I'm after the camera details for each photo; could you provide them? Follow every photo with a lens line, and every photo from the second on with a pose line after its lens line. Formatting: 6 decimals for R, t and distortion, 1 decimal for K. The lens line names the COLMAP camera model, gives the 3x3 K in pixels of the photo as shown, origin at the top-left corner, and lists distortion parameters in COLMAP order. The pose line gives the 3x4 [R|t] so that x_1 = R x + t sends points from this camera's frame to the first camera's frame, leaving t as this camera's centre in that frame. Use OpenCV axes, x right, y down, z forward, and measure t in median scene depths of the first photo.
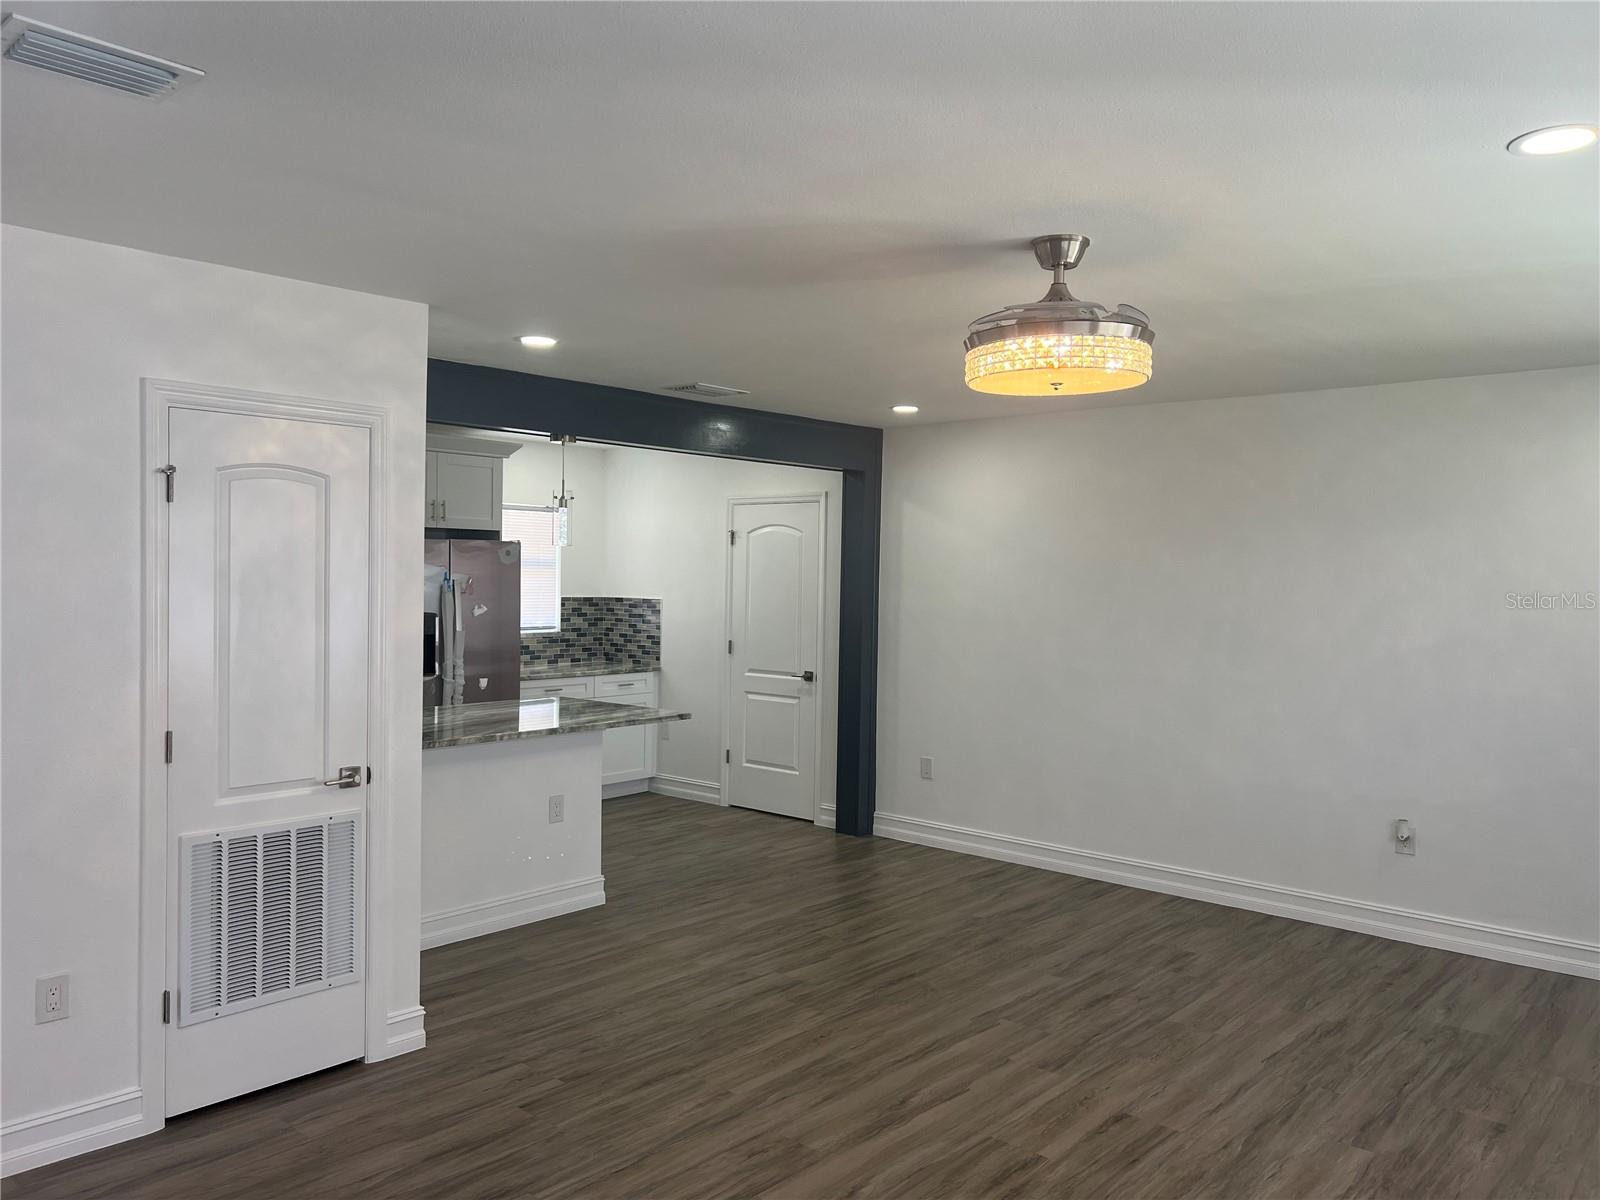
lens RADIAL K [[1204.2, 0, 793.1], [0, 1204.2, 599.6], [0, 0, 1]] dist [0.061789, -0.068674]
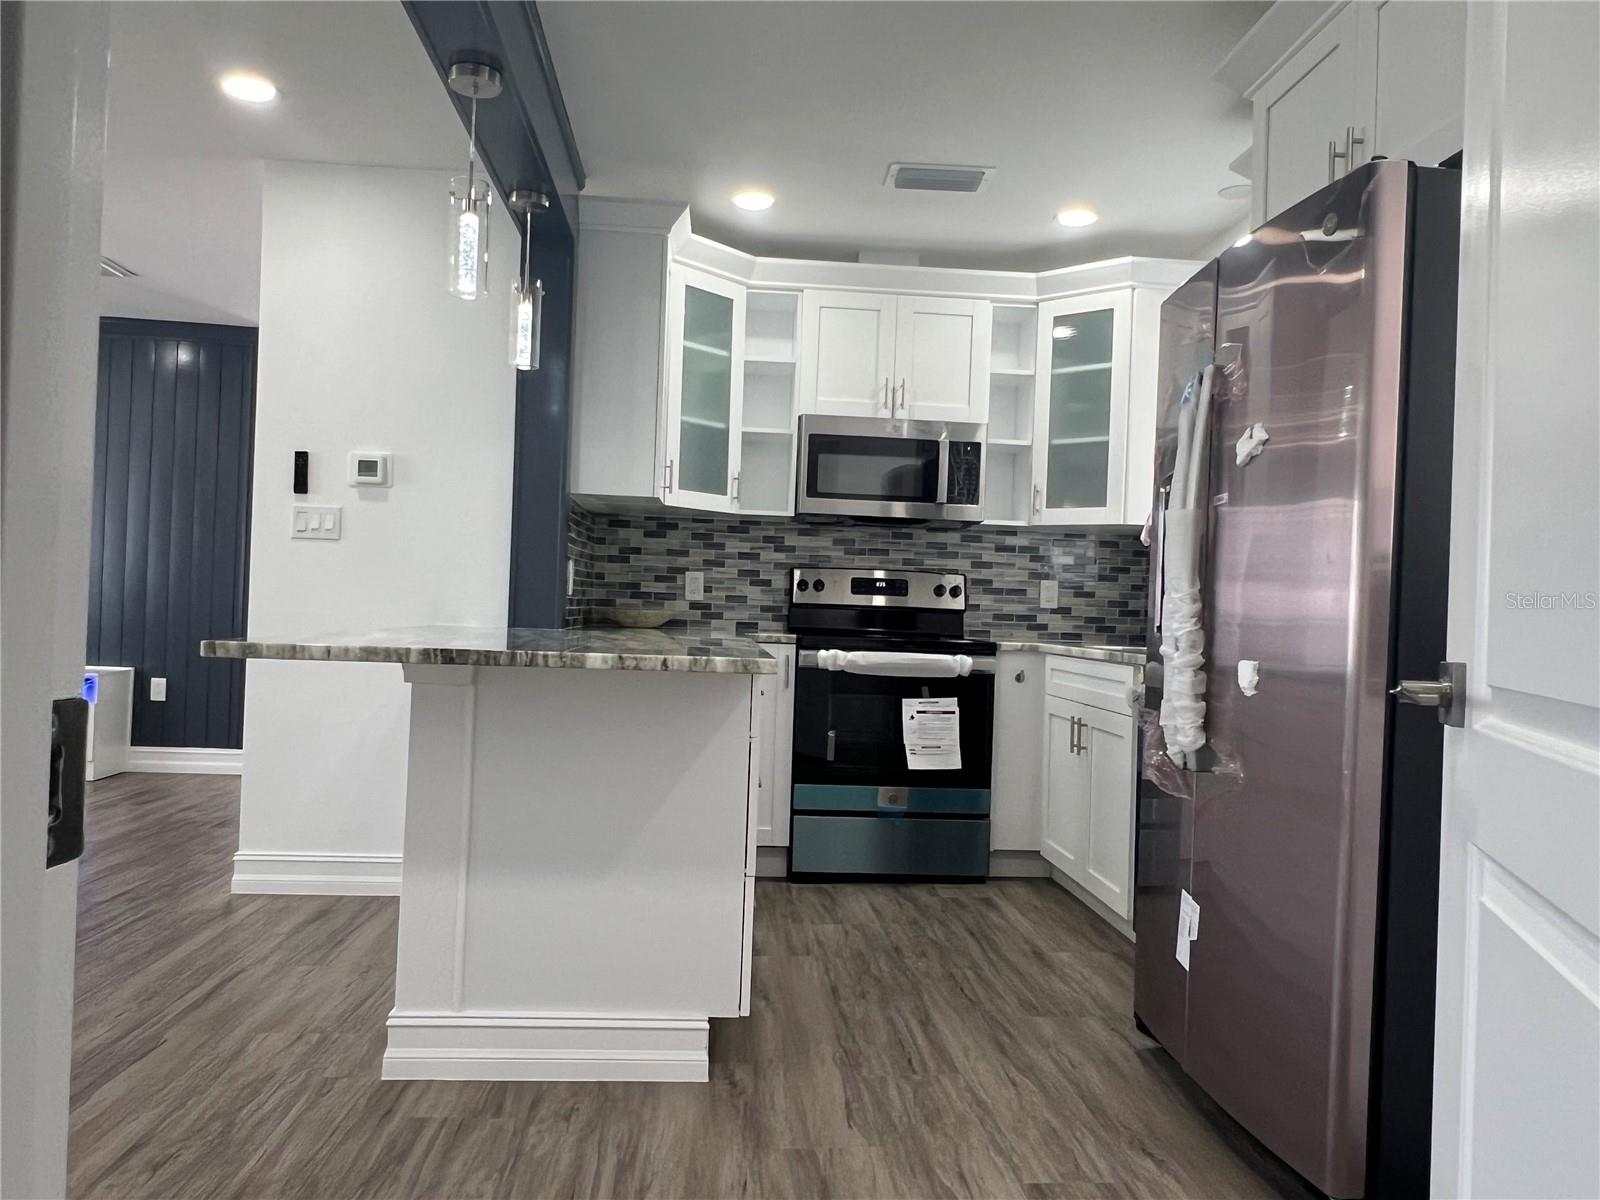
lens RADIAL K [[1164.9, 0, 801.6], [0, 1164.9, 606.0], [0, 0, 1]] dist [0.003424, 0.002431]
pose [[-0.701797, -0.043754, -0.711032, 0.063664], [-0.060521, 0.998166, -0.001689, 0.106839], [0.709801, 0.041847, -0.703158, 2.044032]]
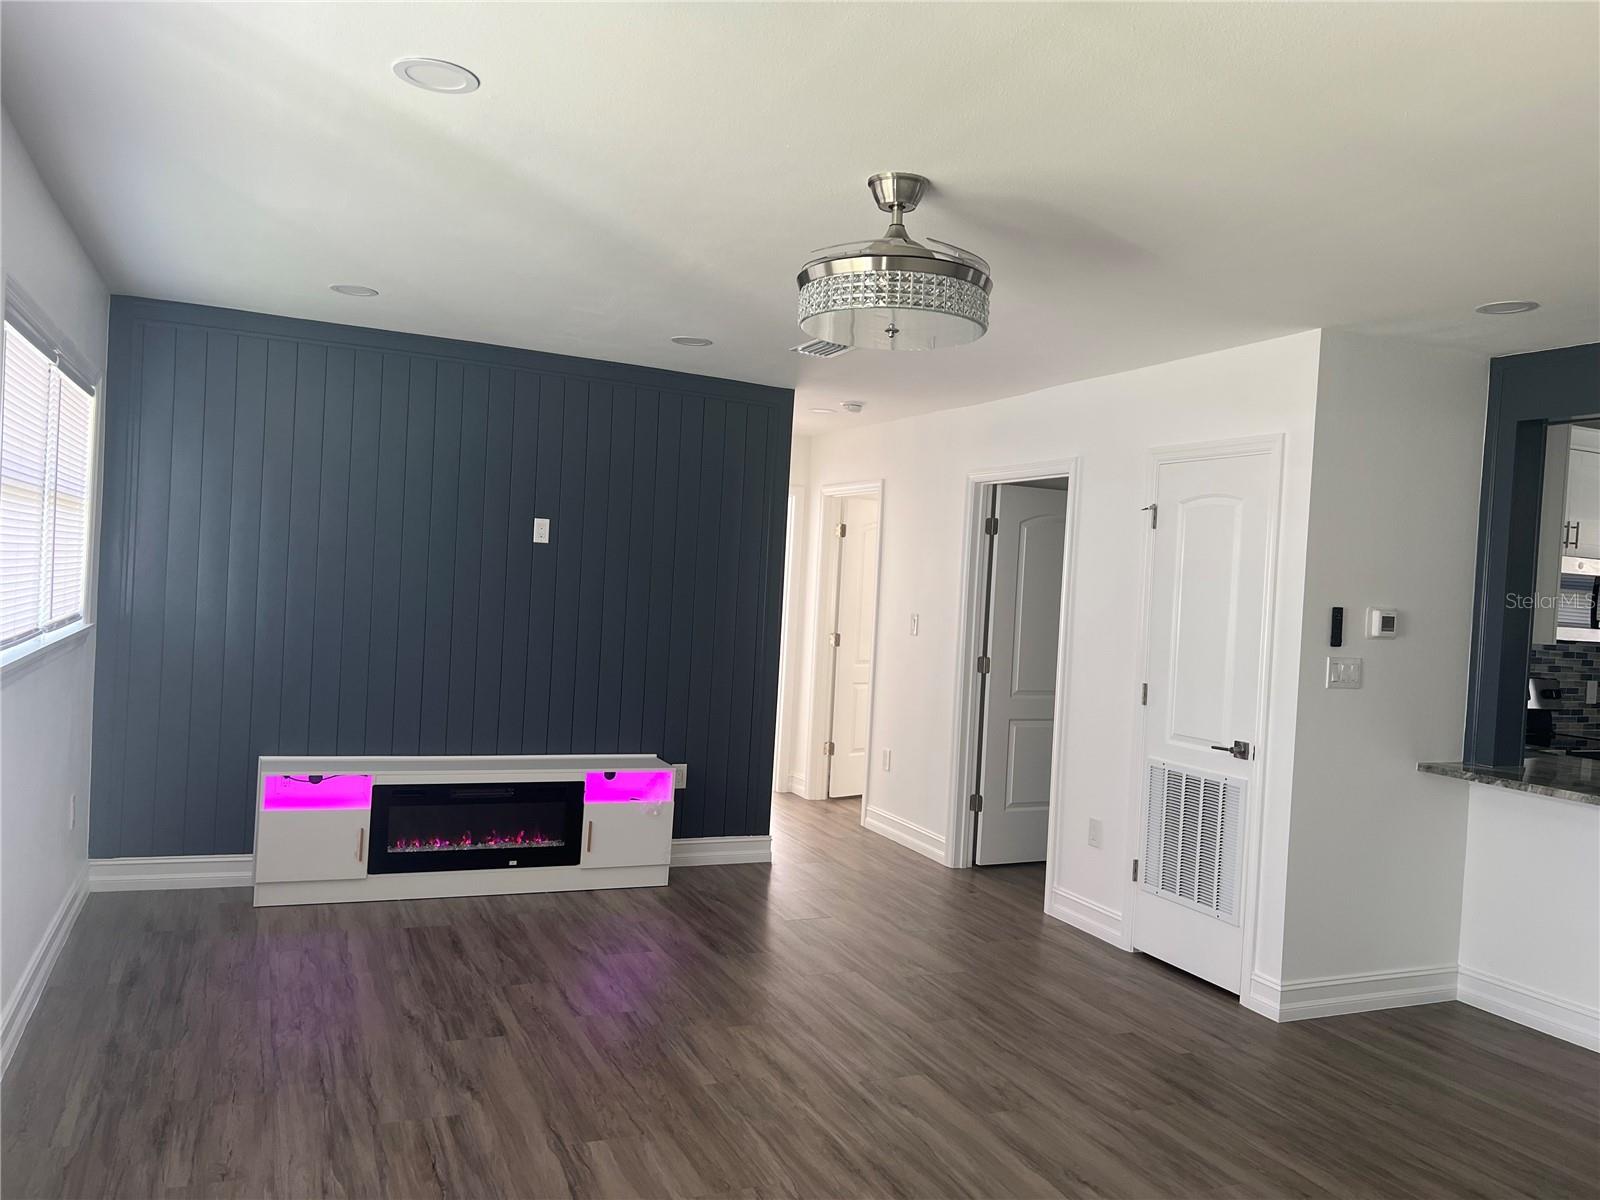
lens RADIAL K [[1204.2, 0, 793.1], [0, 1204.2, 599.6], [0, 0, 1]] dist [0.061789, -0.068674]
pose [[-0.412356, -0.023325, -0.910724, 0.871680], [-0.080575, 0.996688, 0.010956, 0.021671], [0.907453, 0.077899, -0.412870, 1.049052]]
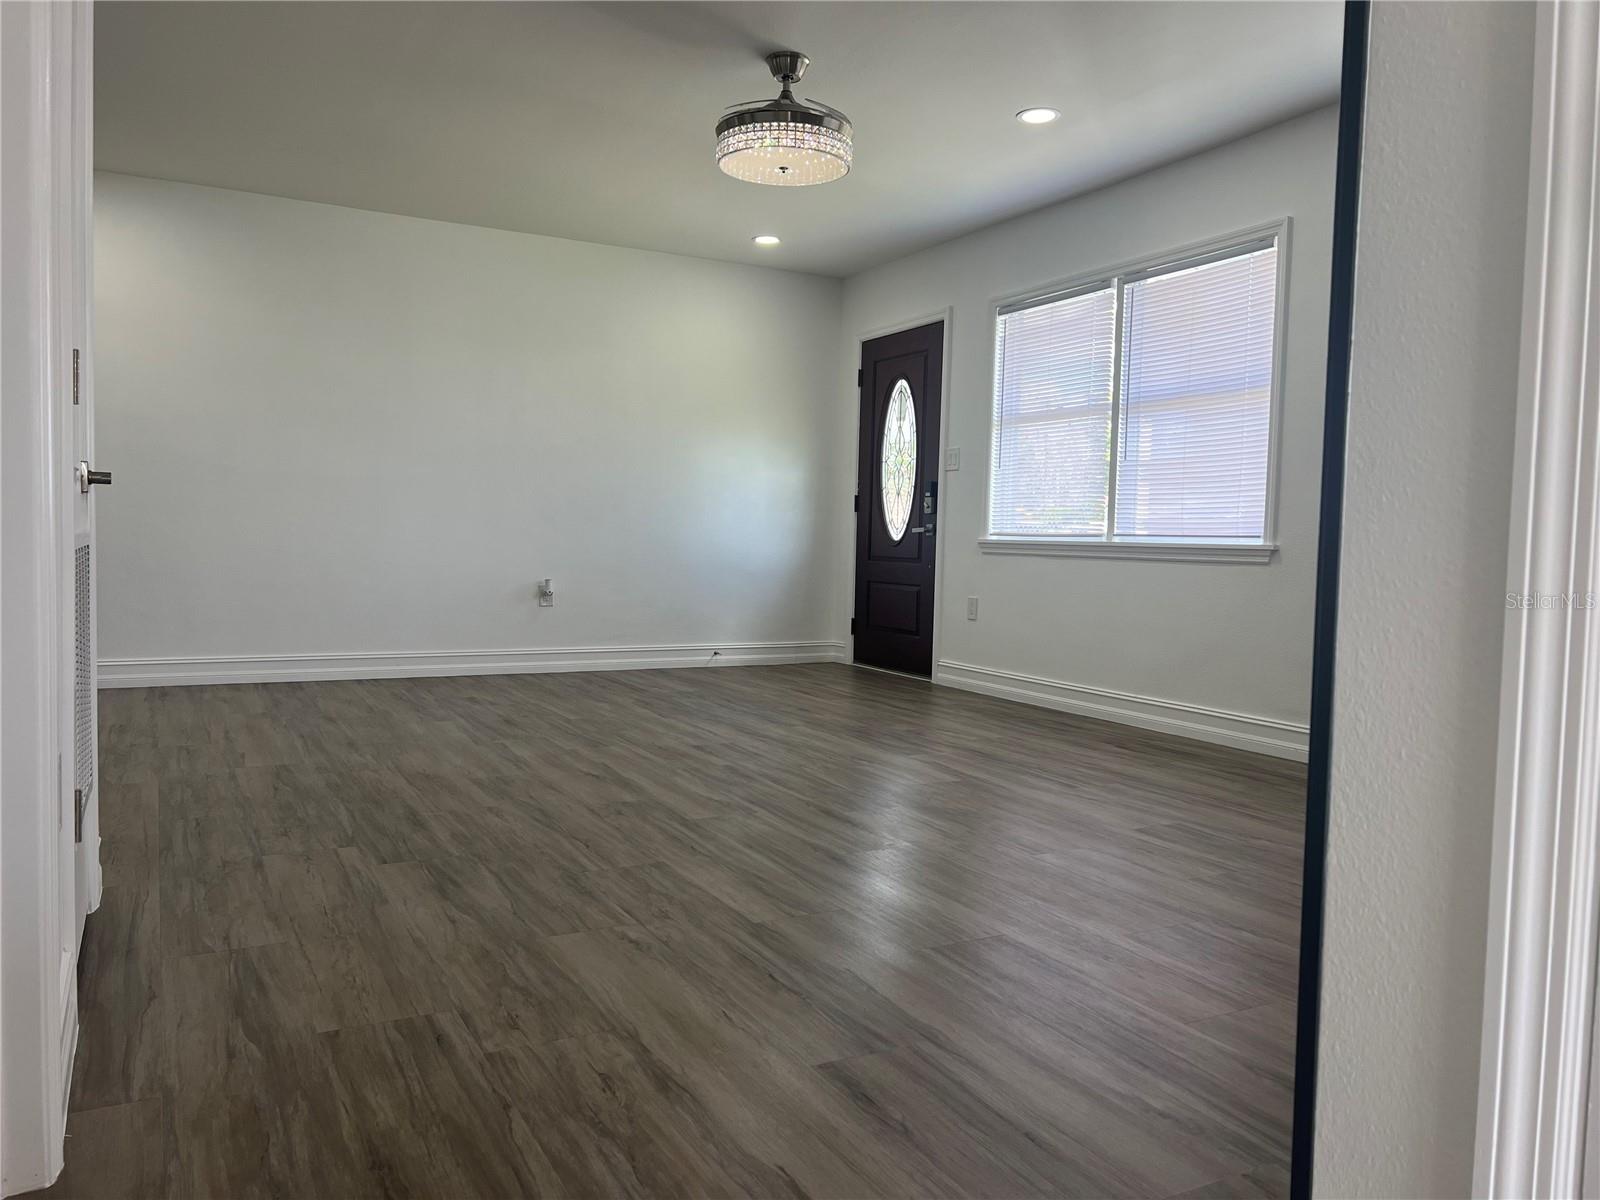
lens RADIAL K [[1197.2, 0, 809.4], [0, 1197.2, 604.5], [0, 0, 1]] dist [0.062056, -0.070112]
pose [[0.332465, -0.060250, 0.941189, -0.822725], [0.004414, 0.998046, 0.062331, 0.170584], [-0.943105, -0.016569, 0.332081, 0.406898]]
